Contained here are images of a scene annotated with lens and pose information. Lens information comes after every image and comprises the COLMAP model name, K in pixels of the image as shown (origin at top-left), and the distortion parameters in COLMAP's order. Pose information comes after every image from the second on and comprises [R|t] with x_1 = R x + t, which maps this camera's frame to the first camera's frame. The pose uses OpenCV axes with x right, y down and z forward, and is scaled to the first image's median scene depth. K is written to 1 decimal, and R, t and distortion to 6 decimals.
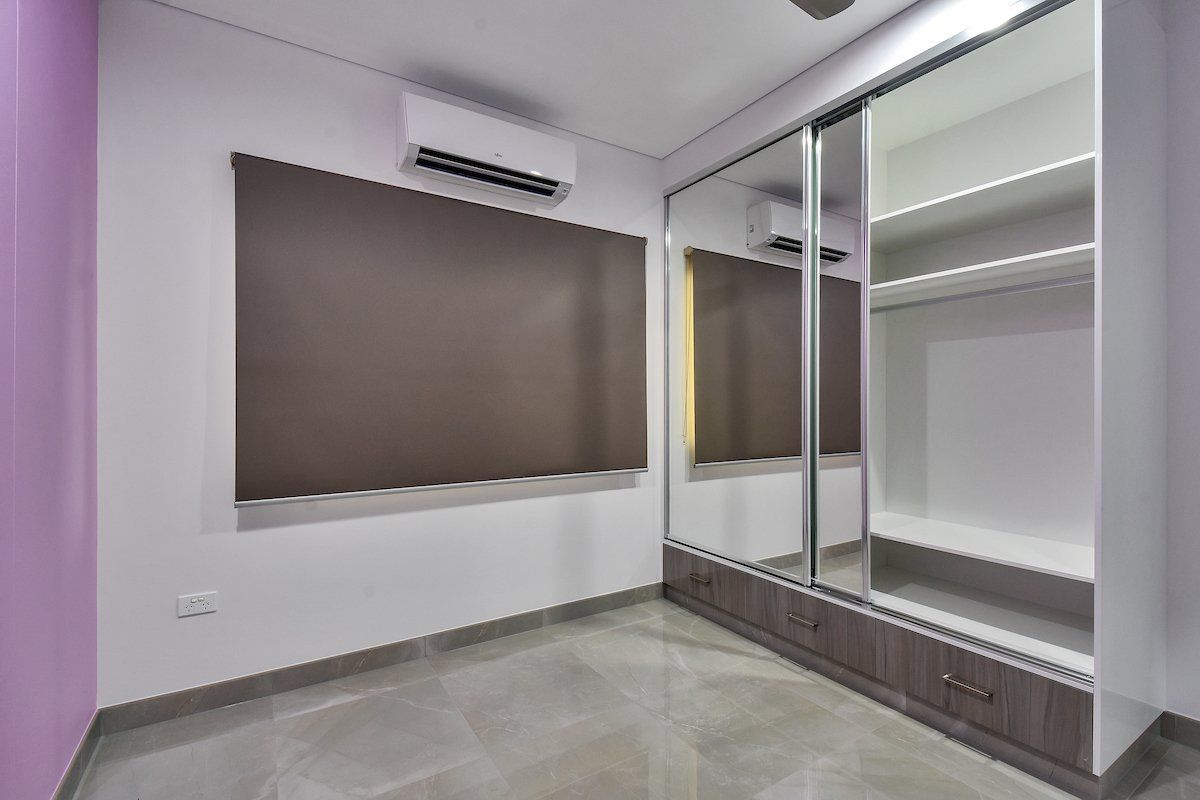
lens RADIAL K [[536.8, 0, 597.8], [0, 536.8, 402.6], [0, 0, 1]] dist [-0.001135, -0.000343]
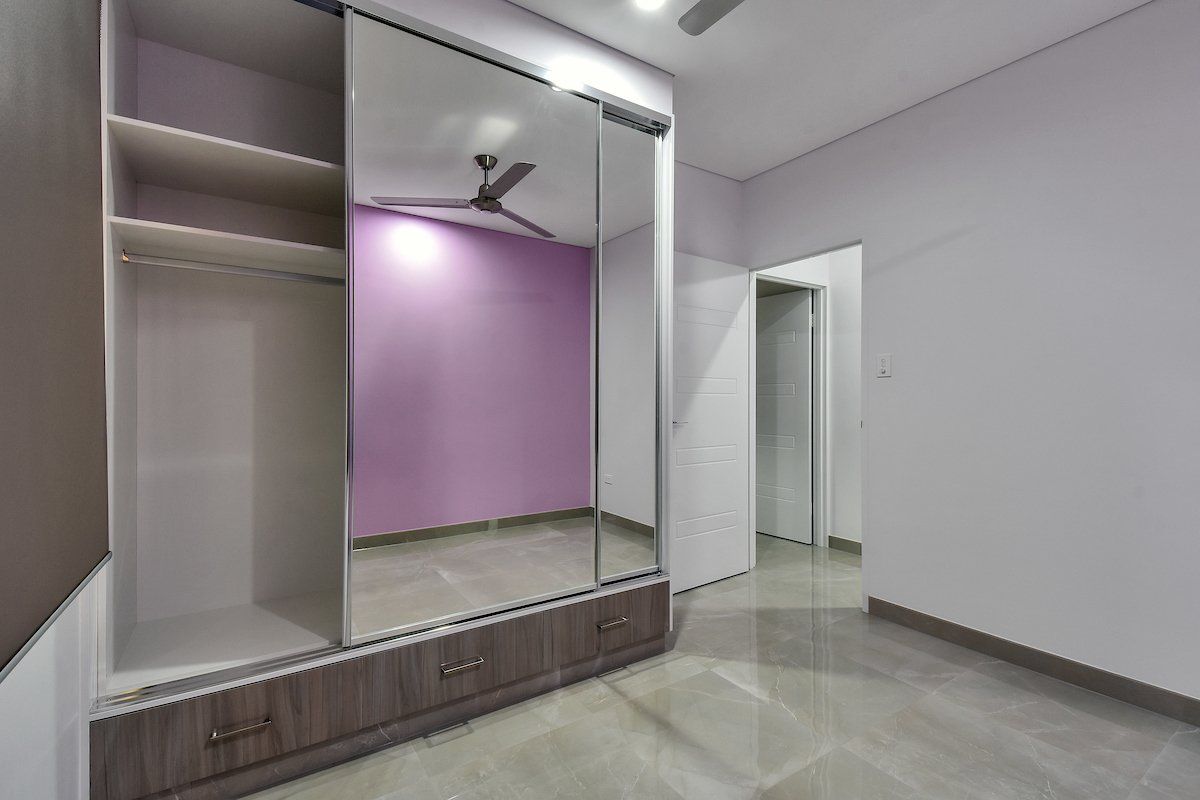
lens RADIAL K [[536.8, 0, 598.4], [0, 536.8, 393.7], [0, 0, 1]] dist [-0.001135, -0.000343]
pose [[-0.020218, 0.002830, 0.999792, -0.419536], [0.000055, 0.999996, -0.002829, 0.003548], [-0.999796, -0.000002, -0.020218, 0.812345]]
